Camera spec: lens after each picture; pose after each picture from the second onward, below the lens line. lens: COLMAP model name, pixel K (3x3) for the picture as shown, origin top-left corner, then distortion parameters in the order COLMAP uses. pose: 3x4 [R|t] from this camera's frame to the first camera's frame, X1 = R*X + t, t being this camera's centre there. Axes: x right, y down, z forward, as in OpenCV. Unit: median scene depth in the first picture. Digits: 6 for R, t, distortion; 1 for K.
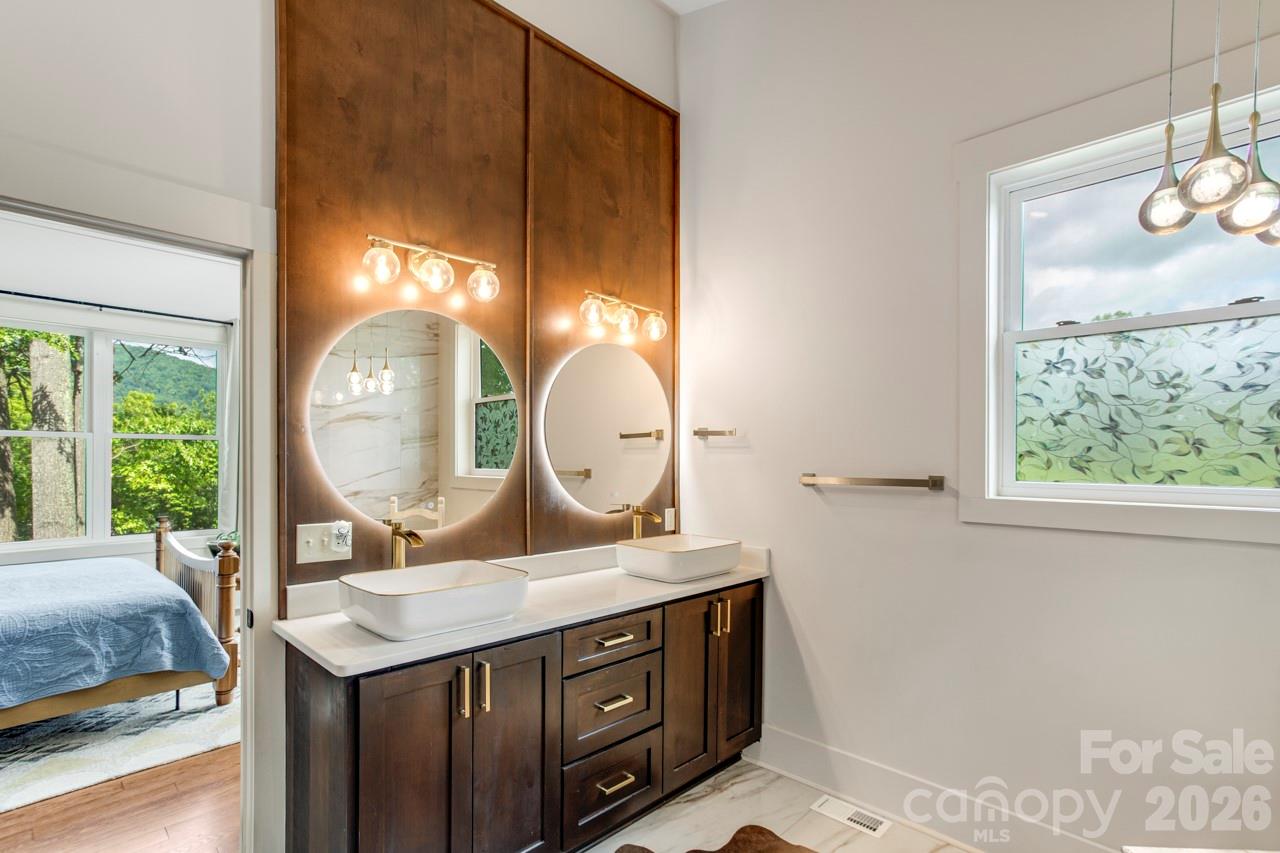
lens RADIAL K [[607.8, 0, 642.1], [0, 607.8, 465.5], [0, 0, 1]] dist [0.000778, 0.000085]
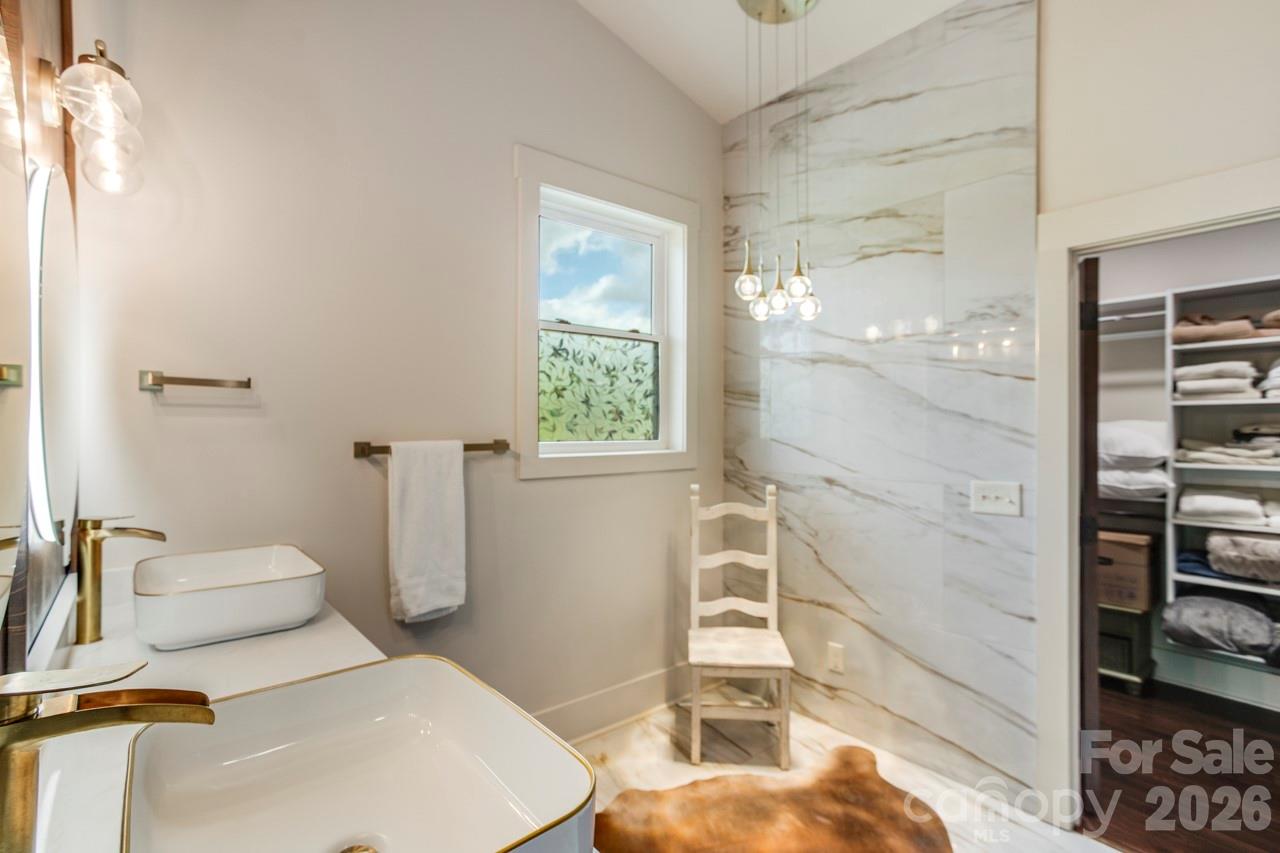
lens RADIAL K [[633.4, 0, 640.0], [0, 633.4, 426.5], [0, 0, 1]] dist [0.000092, 0.000046]
pose [[0.121853, -0.006720, 0.992525, -0.666720], [0.010481, 0.999930, 0.005484, -0.009963], [-0.992493, 0.009734, 0.121915, 0.681623]]
